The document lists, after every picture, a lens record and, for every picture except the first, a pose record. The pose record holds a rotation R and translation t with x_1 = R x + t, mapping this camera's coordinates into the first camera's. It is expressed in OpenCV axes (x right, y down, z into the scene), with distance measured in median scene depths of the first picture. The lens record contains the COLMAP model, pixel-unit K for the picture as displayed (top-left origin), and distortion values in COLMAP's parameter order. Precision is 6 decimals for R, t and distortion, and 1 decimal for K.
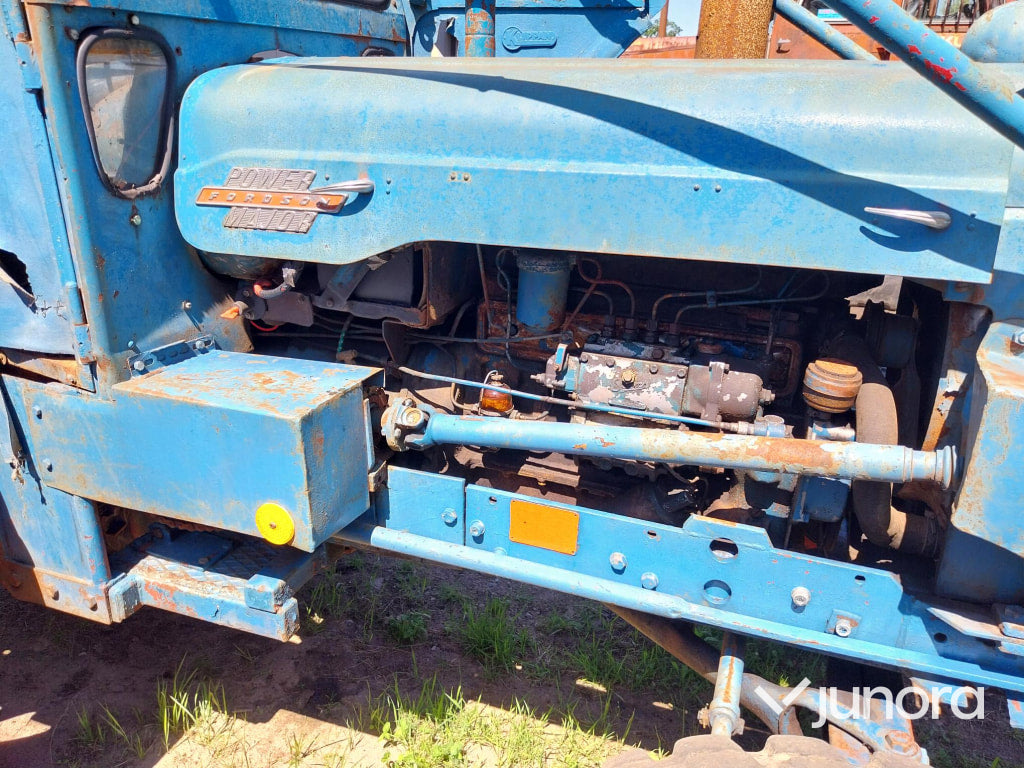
lens RADIAL K [[798.3, 0, 512.0], [0, 798.3, 384.0], [0, 0, 1]] dist [0.063761, -0.114243]
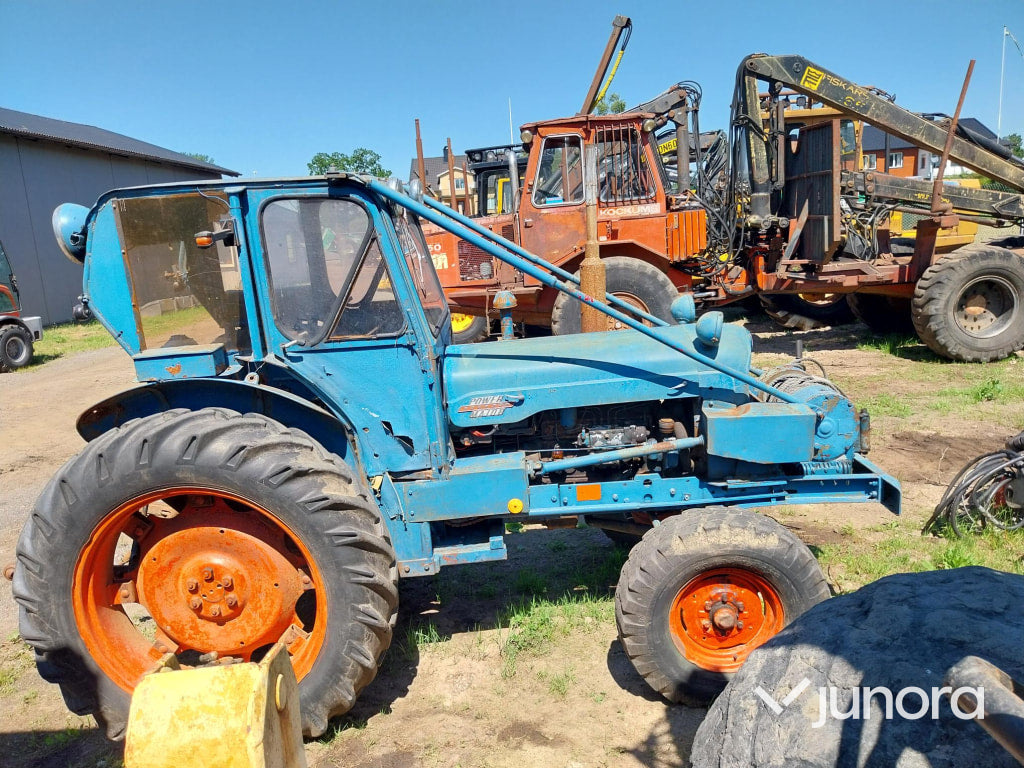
lens RADIAL K [[779.2, 0, 525.5], [0, 779.2, 377.5], [0, 0, 1]] dist [0.069262, -0.100746]
pose [[0.934933, -0.178365, 0.306735, -1.033476], [0.218318, 0.970635, -0.101016, 0.008428], [-0.279710, 0.161409, 0.946419, -1.808669]]
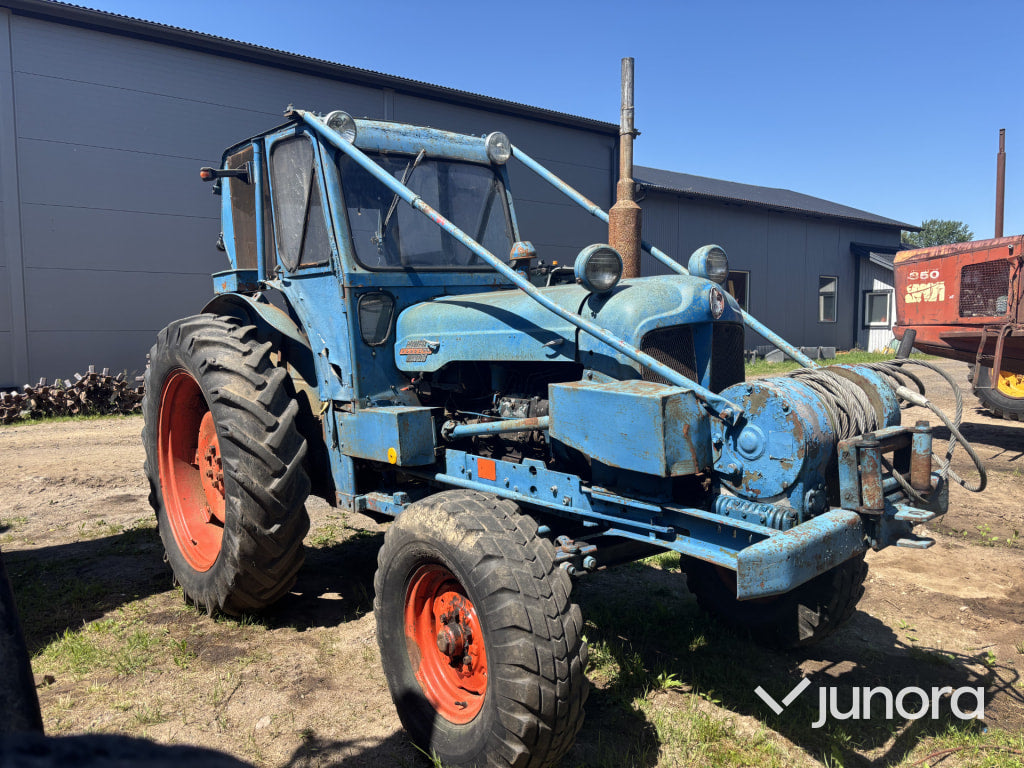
lens RADIAL K [[798.3, 0, 512.0], [0, 798.3, 384.0], [0, 0, 1]] dist [0.063761, -0.114243]
pose [[0.847270, -0.025663, -0.530542, 1.468146], [-0.115615, 0.965973, -0.231363, 0.505585], [0.518427, 0.257366, 0.815473, -1.054237]]
